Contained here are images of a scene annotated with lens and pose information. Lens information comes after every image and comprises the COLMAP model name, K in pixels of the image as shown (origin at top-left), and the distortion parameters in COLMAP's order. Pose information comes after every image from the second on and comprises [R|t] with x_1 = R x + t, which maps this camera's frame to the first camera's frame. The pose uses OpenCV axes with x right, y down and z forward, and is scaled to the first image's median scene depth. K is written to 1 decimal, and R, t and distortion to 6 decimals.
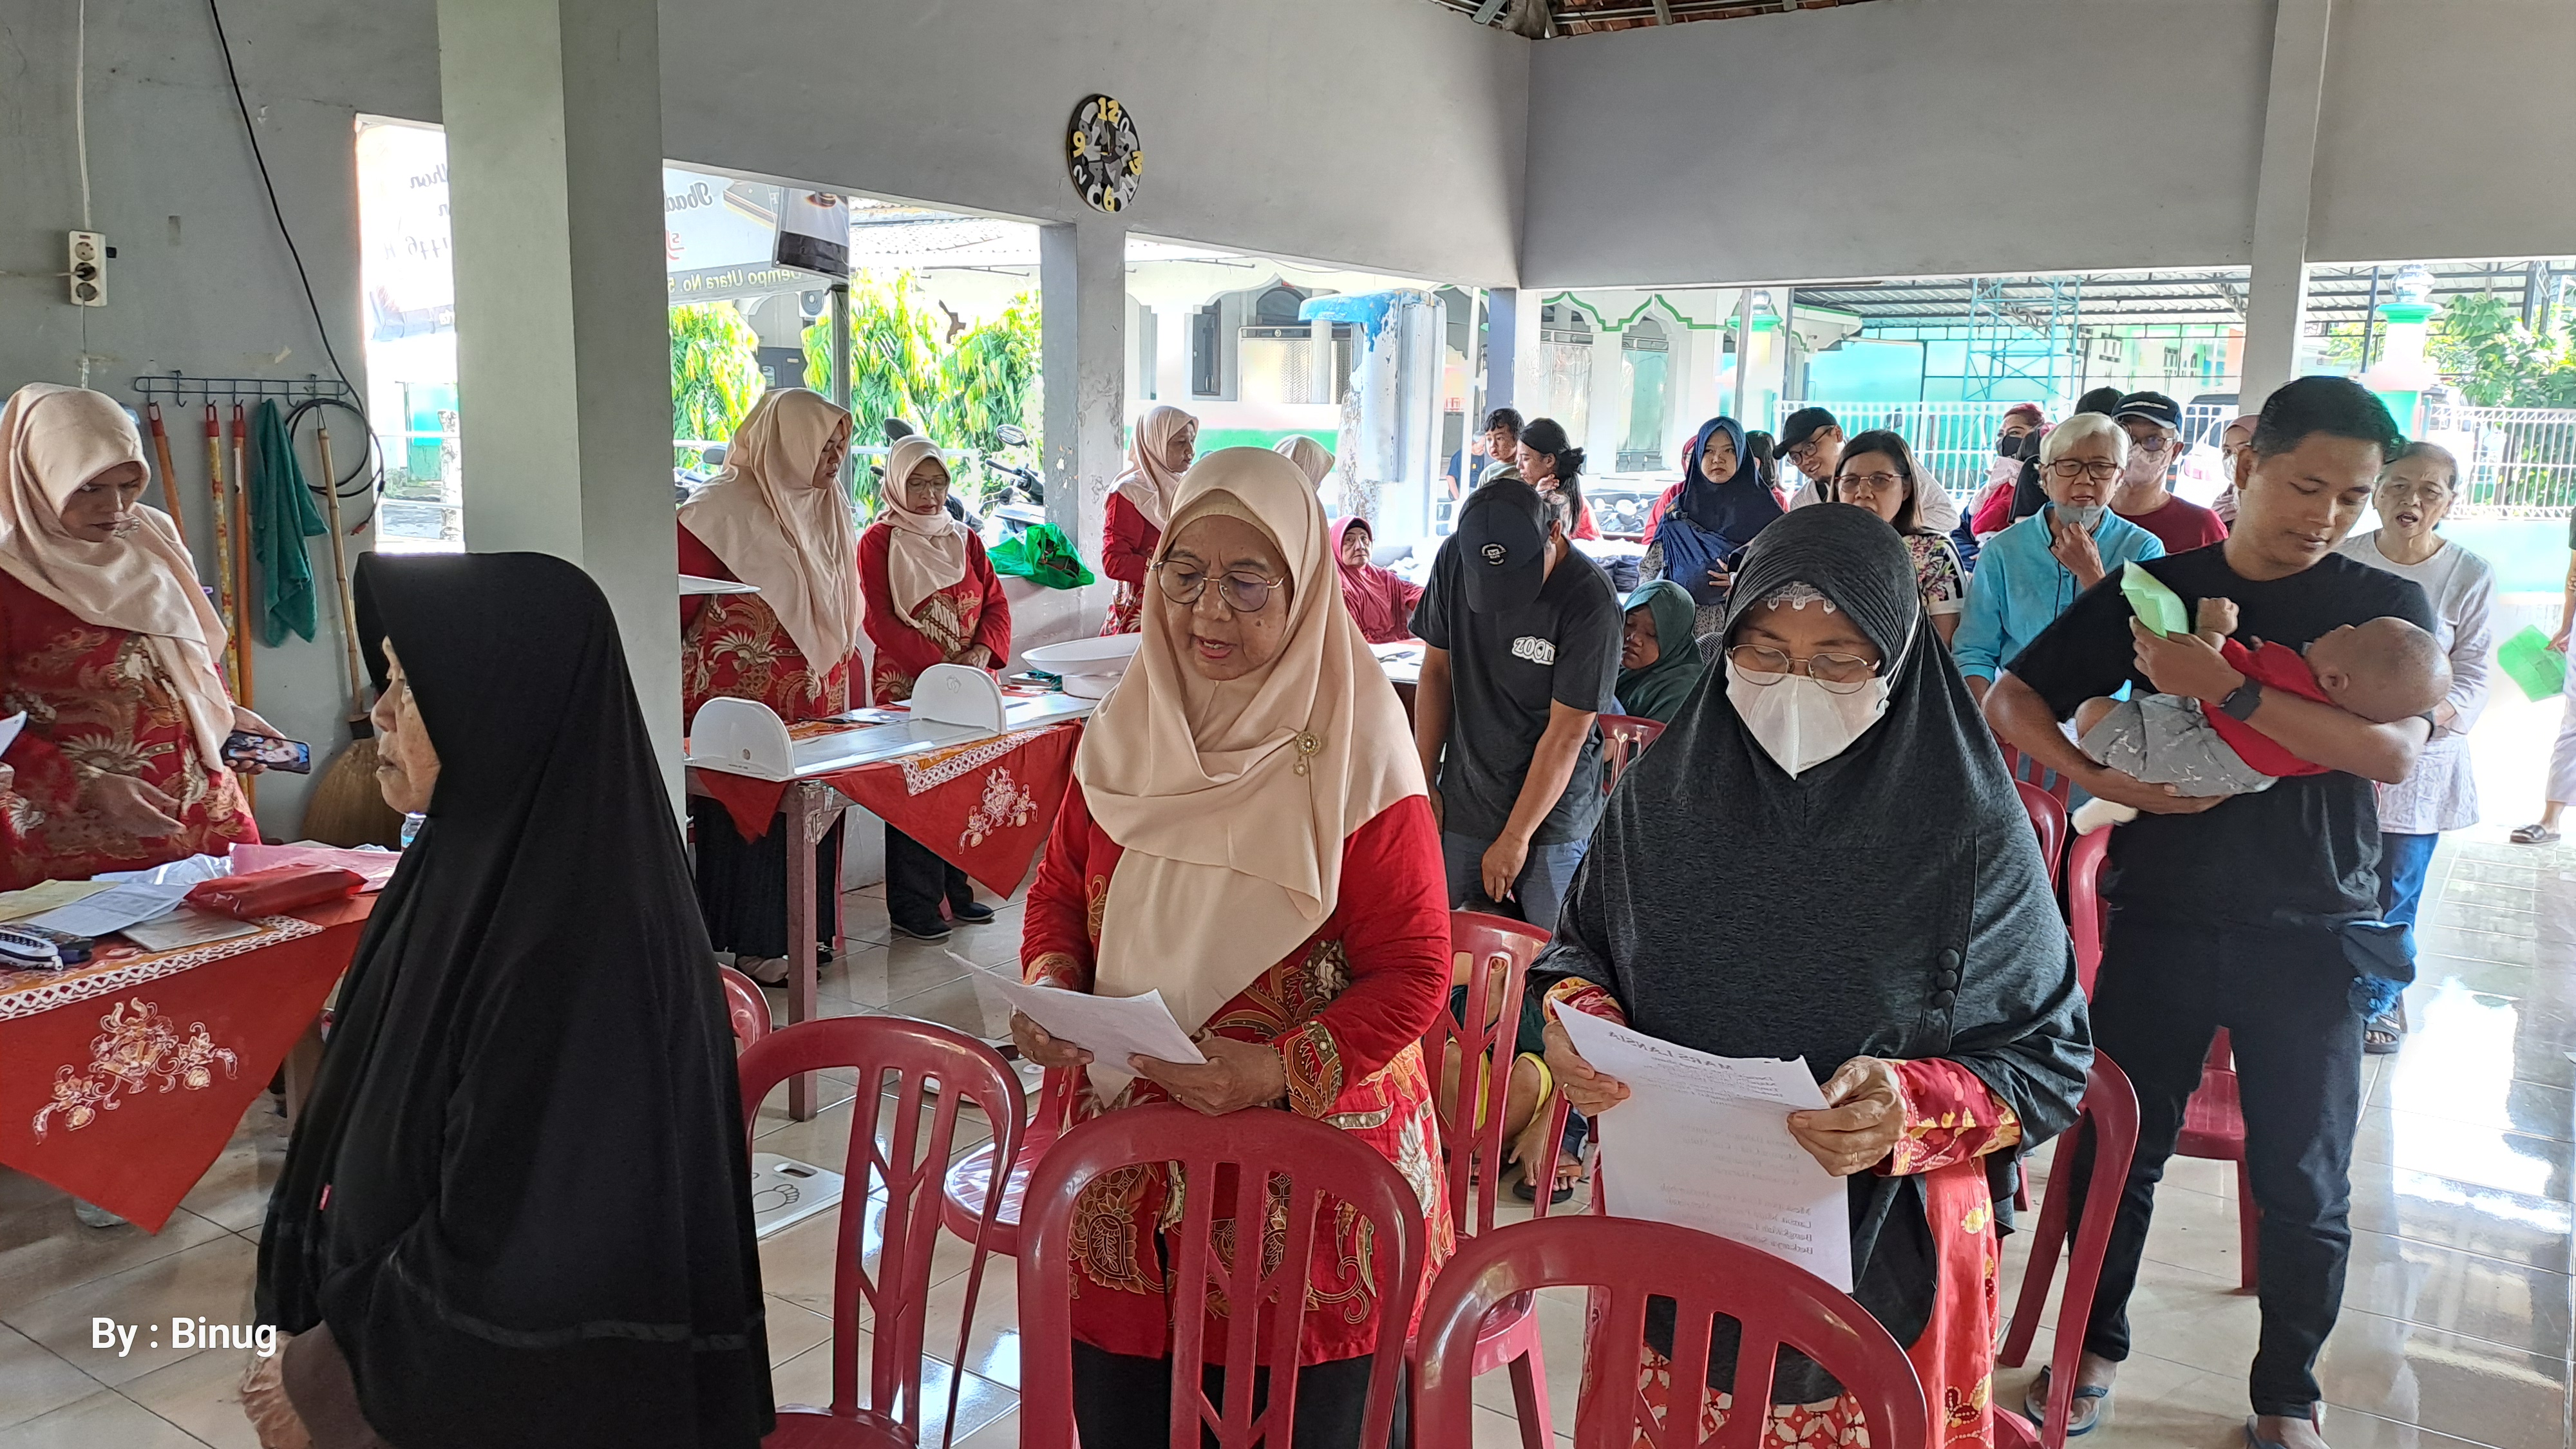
lens RADIAL K [[1899.6, 0, 1289.9], [0, 1899.6, 701.3], [0, 0, 1]] dist [0.071304, -0.064537]
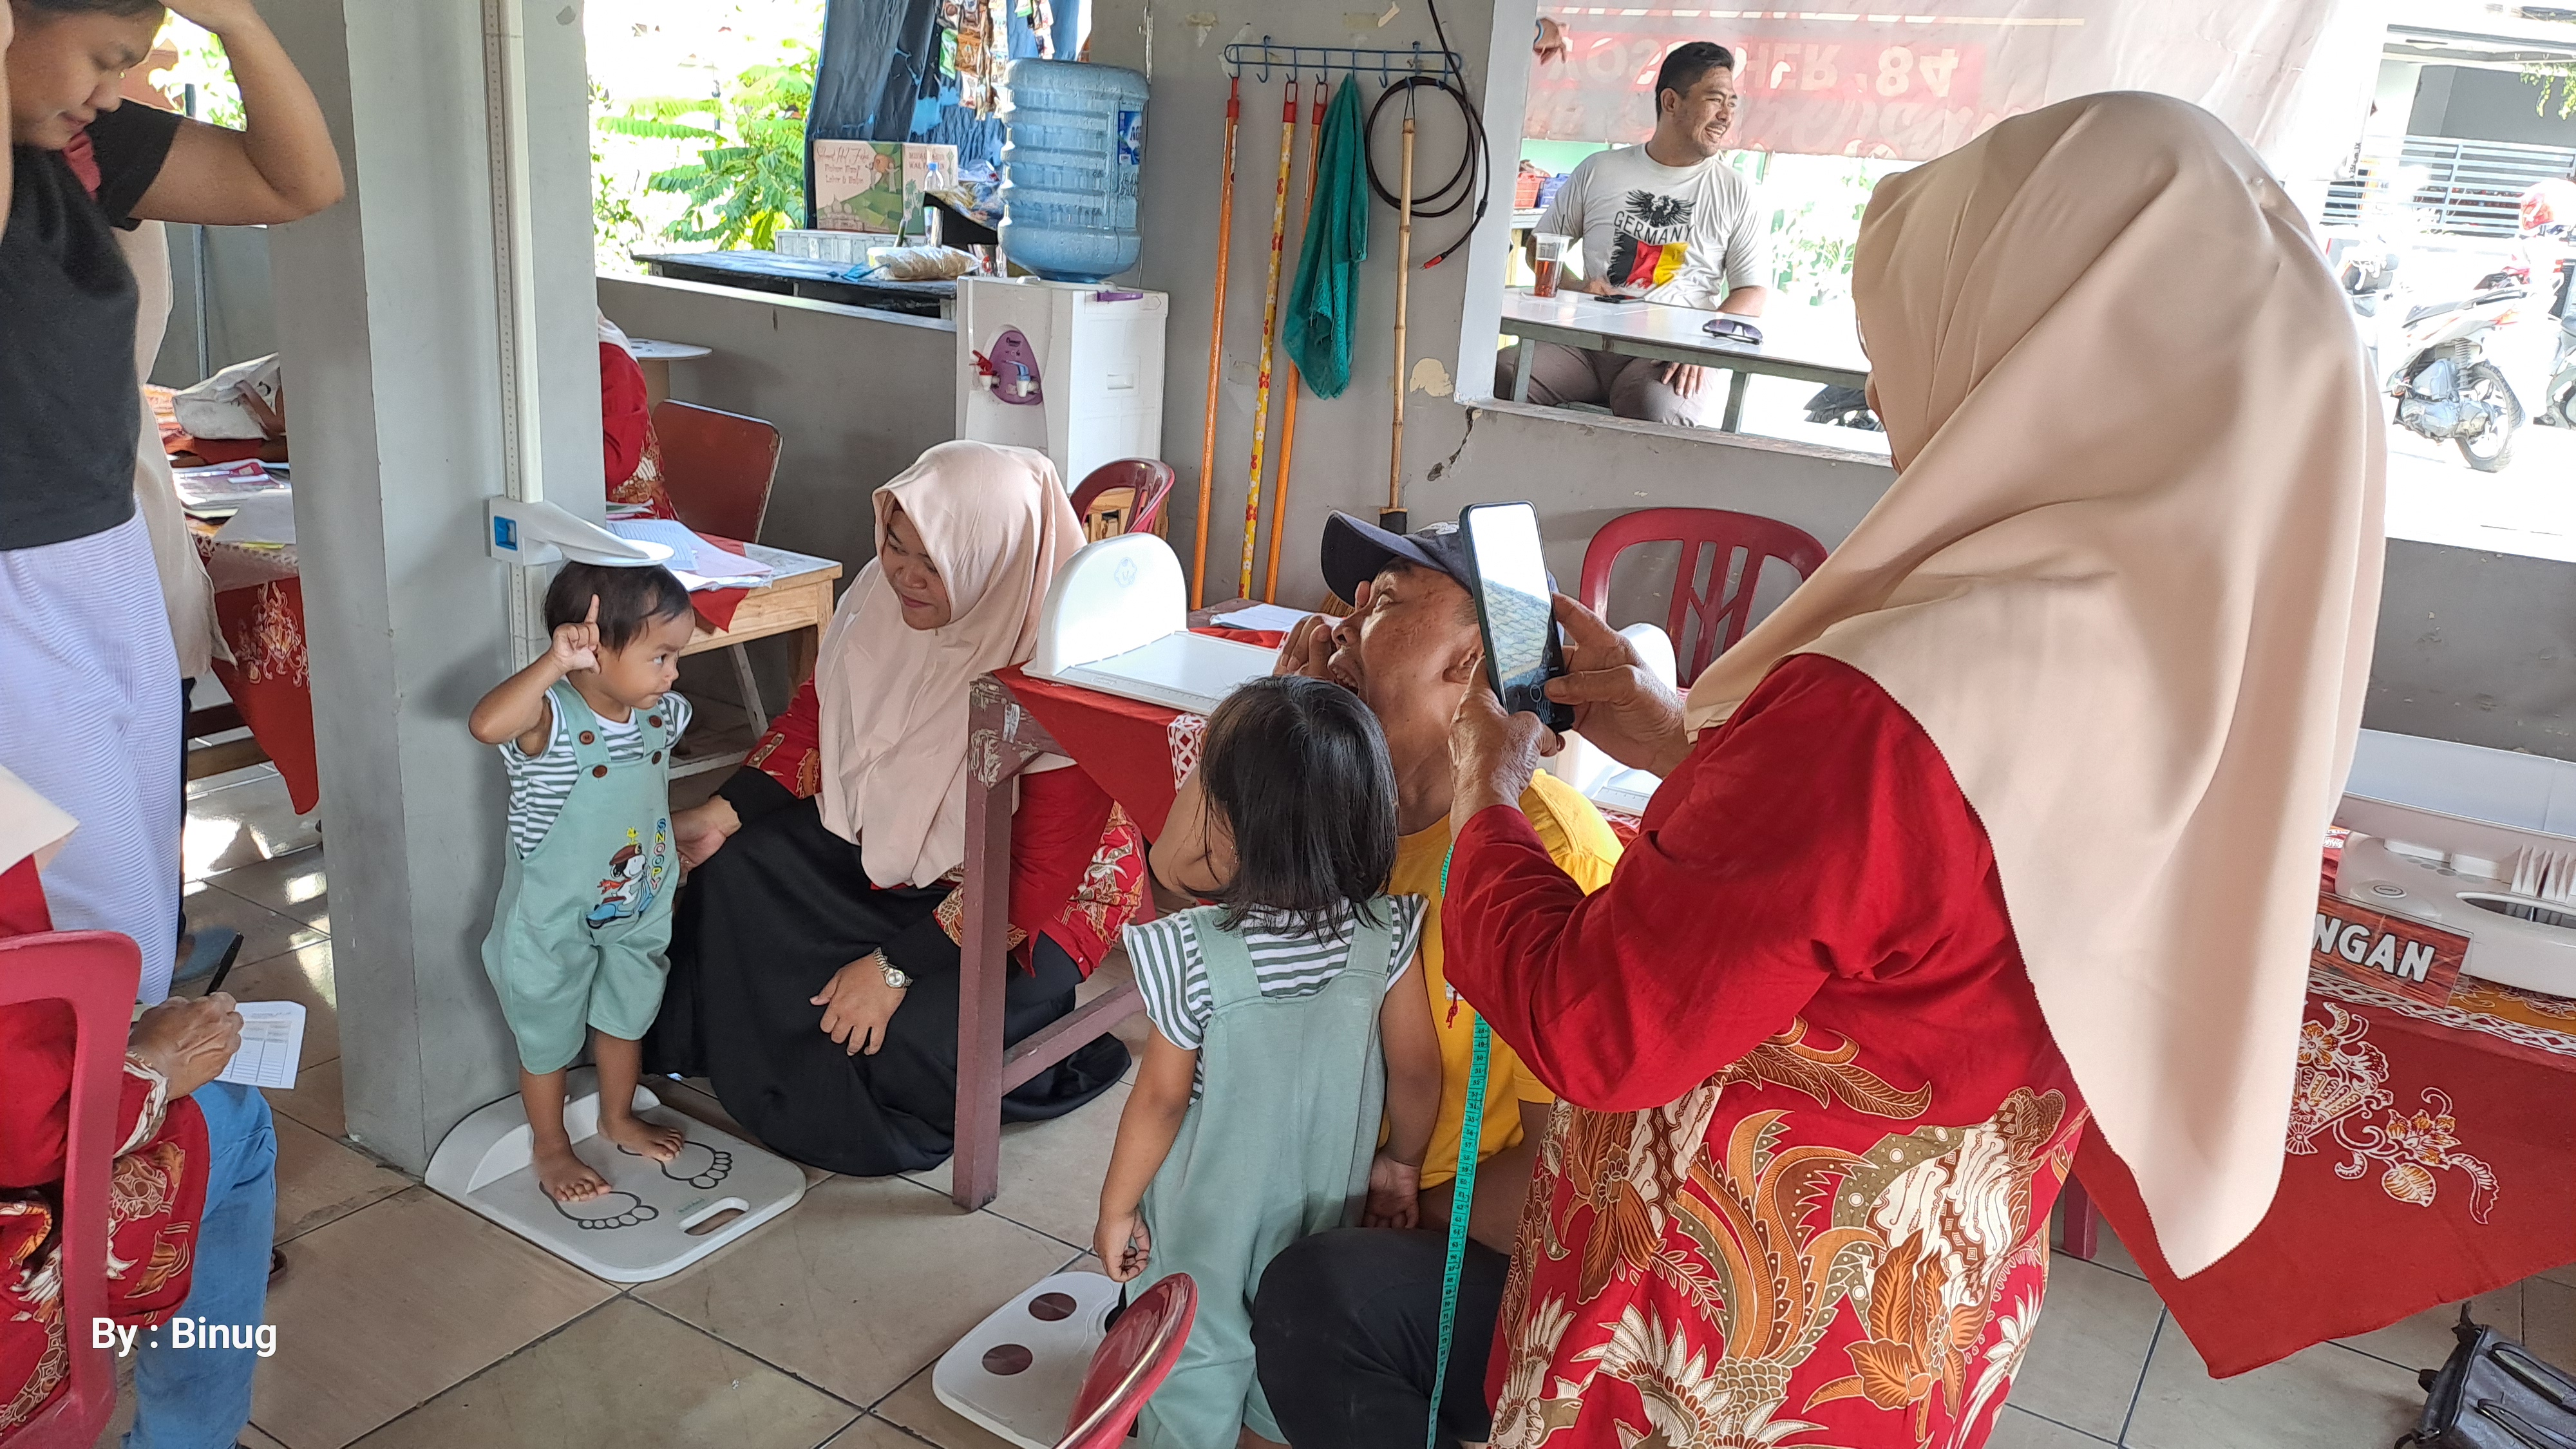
lens RADIAL K [[1899.6, 0, 1280.6], [0, 1899.6, 714.4], [0, 0, 1]] dist [0.071304, -0.064537]
pose [[0.027293, 0.272677, -0.961718, 0.283170], [-0.214918, 0.941179, 0.260754, -0.110707], [0.976251, 0.199574, 0.084291, 0.972540]]
